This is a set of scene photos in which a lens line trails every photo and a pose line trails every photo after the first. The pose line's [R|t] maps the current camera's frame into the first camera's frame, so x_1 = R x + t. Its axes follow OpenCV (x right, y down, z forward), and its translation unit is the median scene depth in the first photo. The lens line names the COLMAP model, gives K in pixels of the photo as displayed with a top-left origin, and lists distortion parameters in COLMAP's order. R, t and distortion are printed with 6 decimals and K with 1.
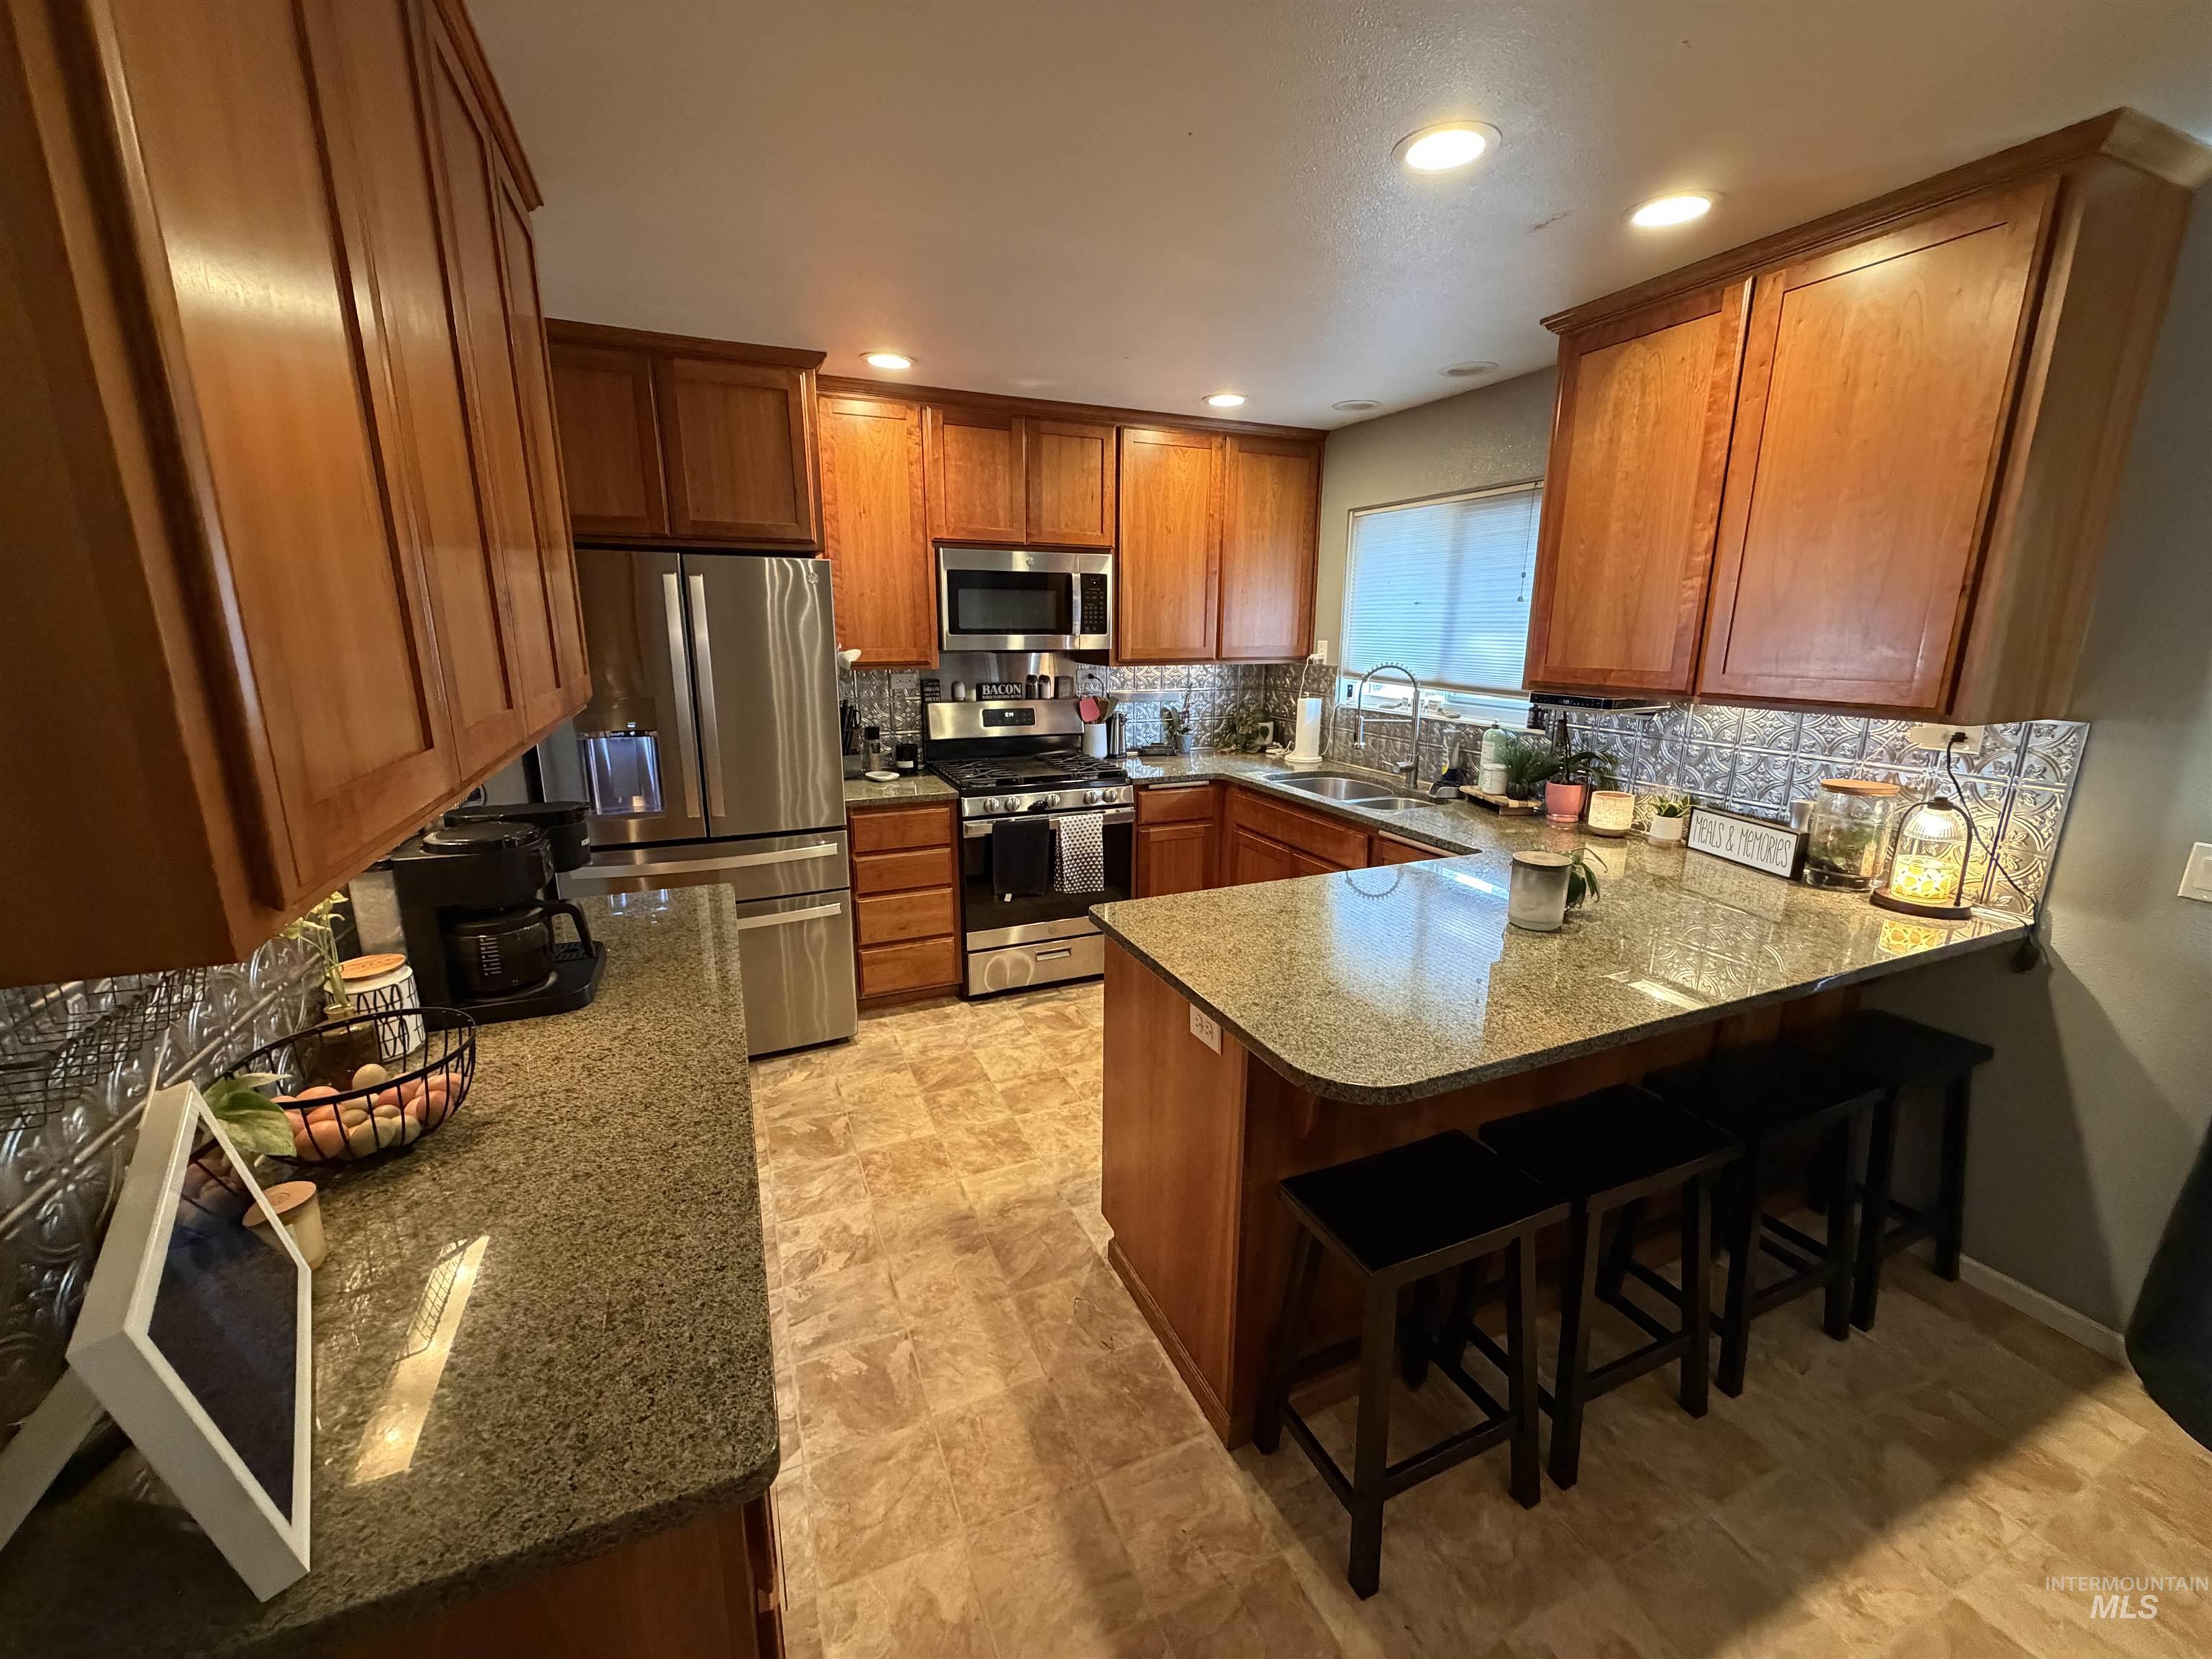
lens RADIAL K [[880.4, 0, 1101.0], [0, 880.4, 830.0], [0, 0, 1]] dist [0.000410, 0.000620]
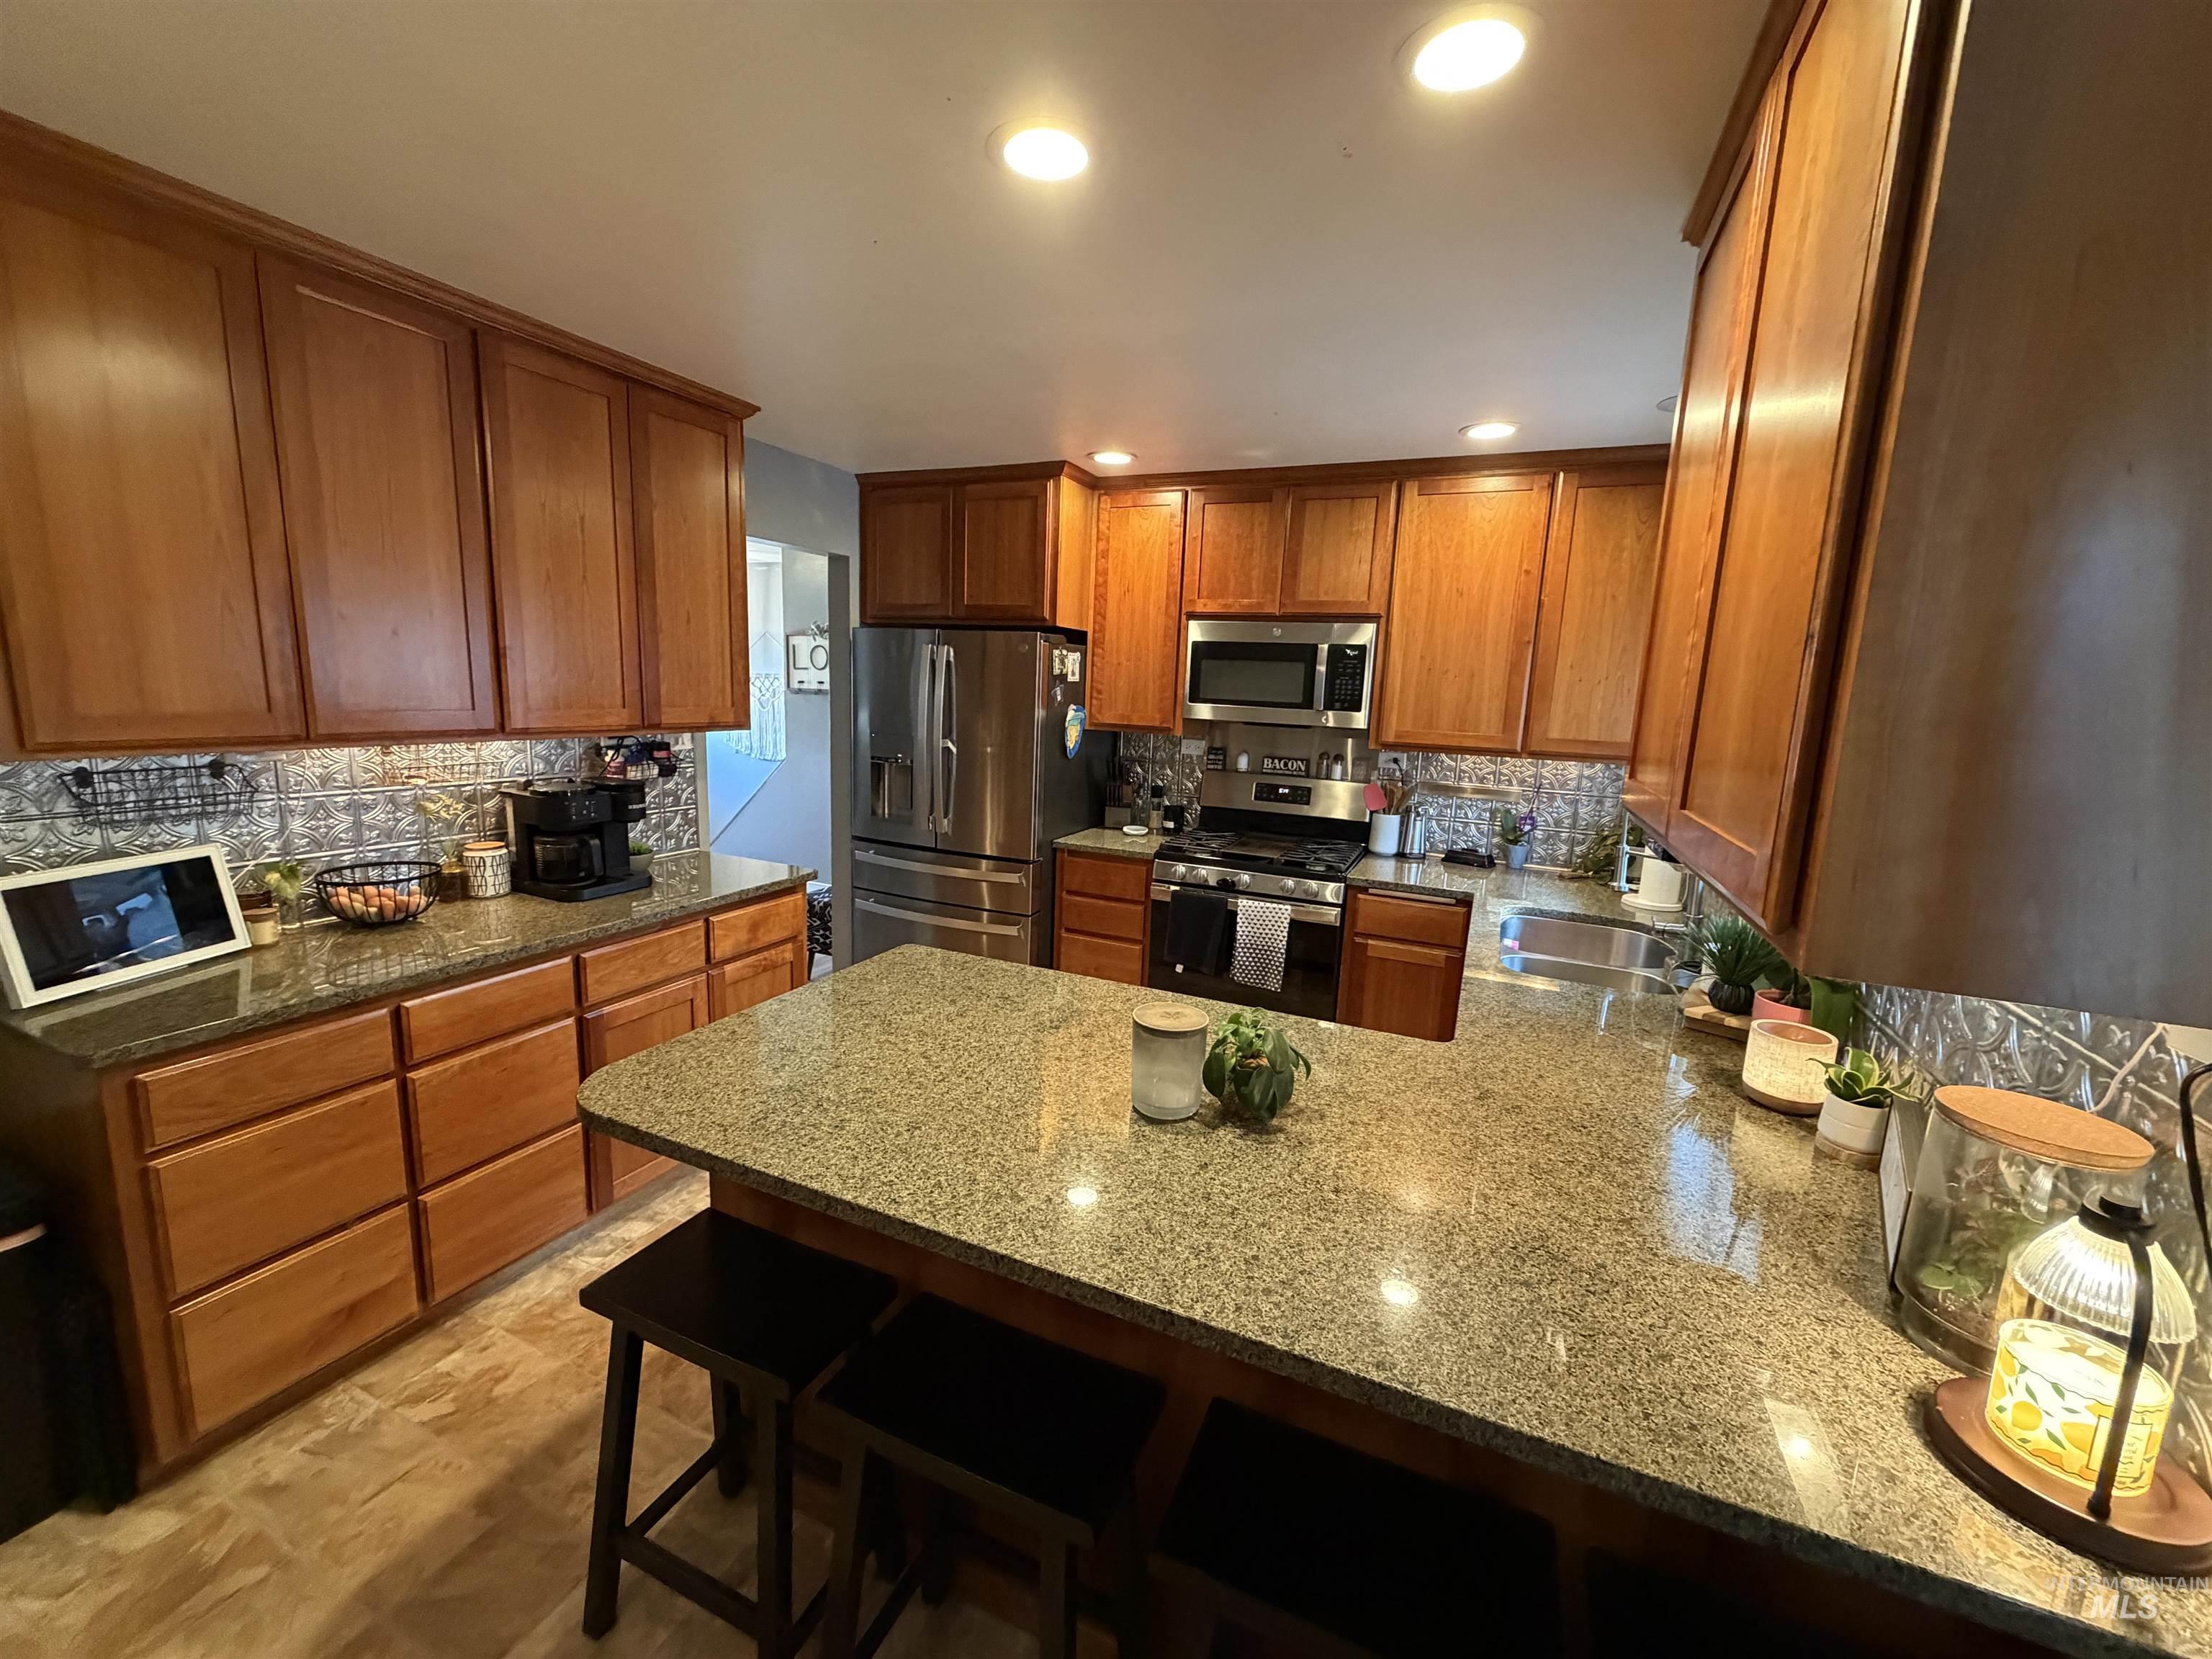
lens RADIAL K [[880.4, 0, 1101.0], [0, 880.4, 830.0], [0, 0, 1]] dist [0.000410, 0.000620]
pose [[0.671091, 0.144813, -0.727094, 0.524509], [-0.208916, 0.977932, 0.001947, -0.057432], [0.711330, 0.150596, 0.686535, 0.242260]]
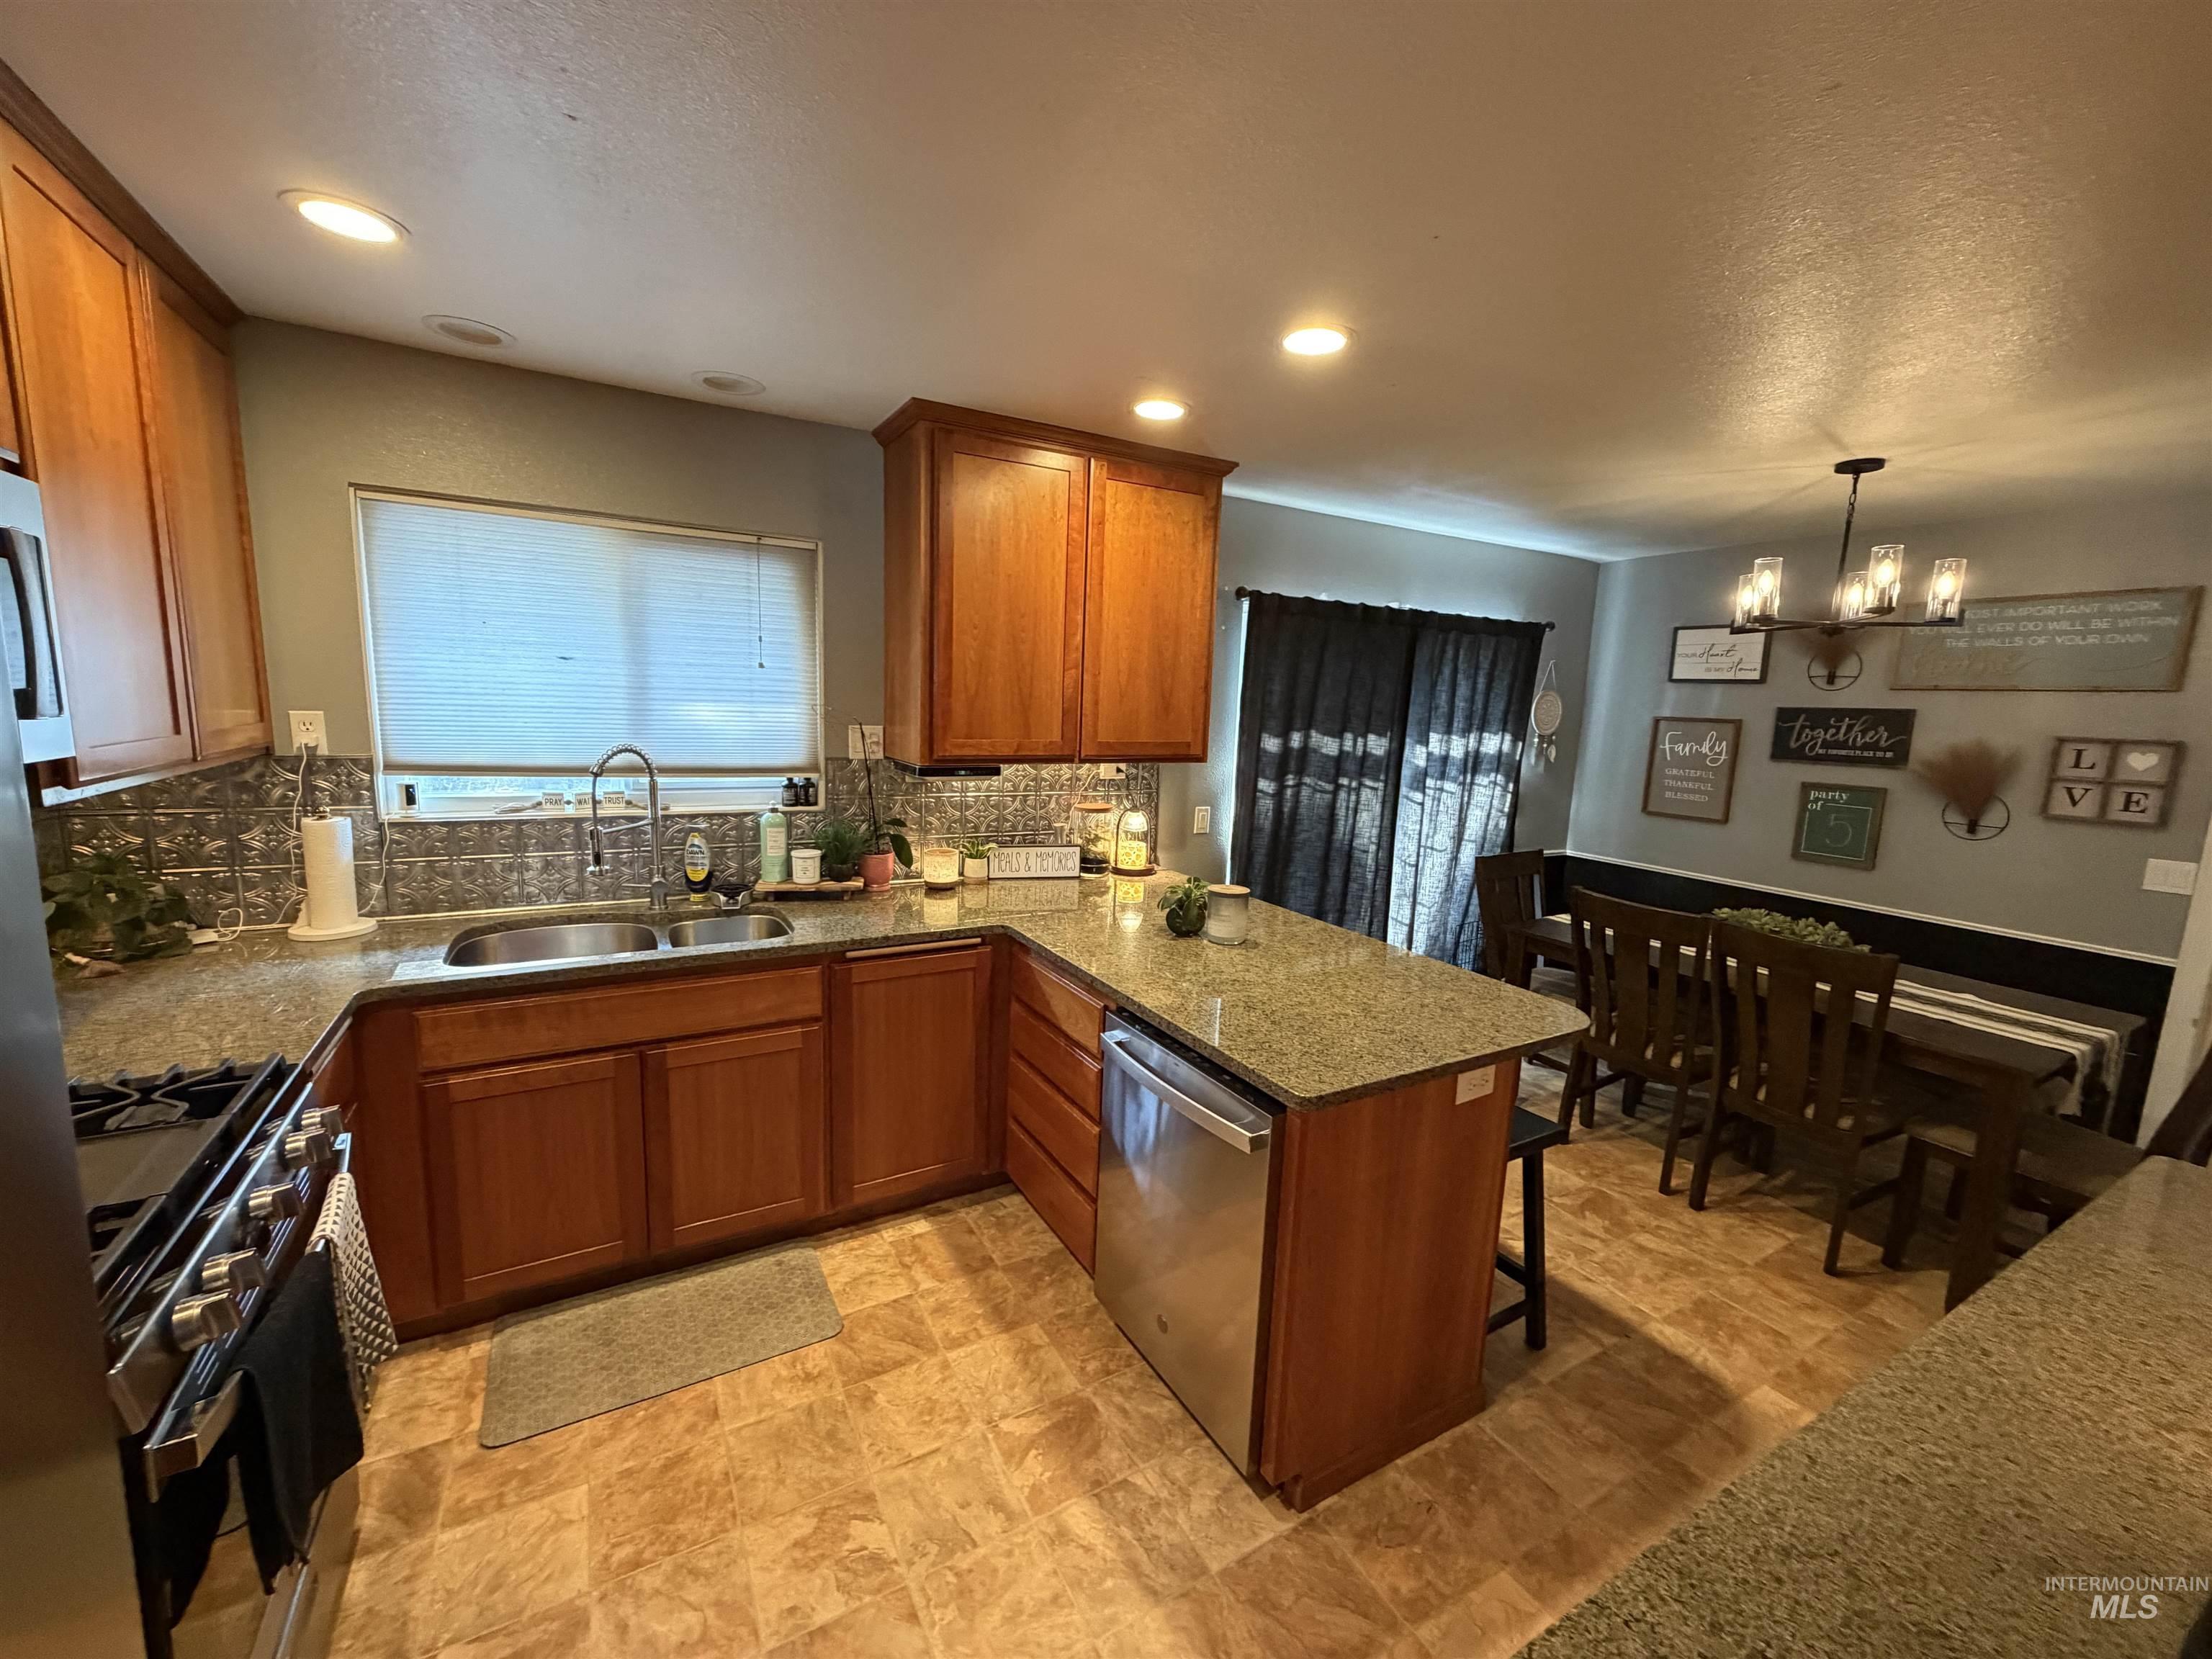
lens RADIAL K [[880.4, 0, 1101.0], [0, 880.4, 830.0], [0, 0, 1]] dist [0.000410, 0.000620]
pose [[-0.108304, -0.159483, 0.981242, -0.405270], [0.193019, 0.964890, 0.178129, -0.174652], [-0.975199, 0.208690, -0.073718, 0.688252]]
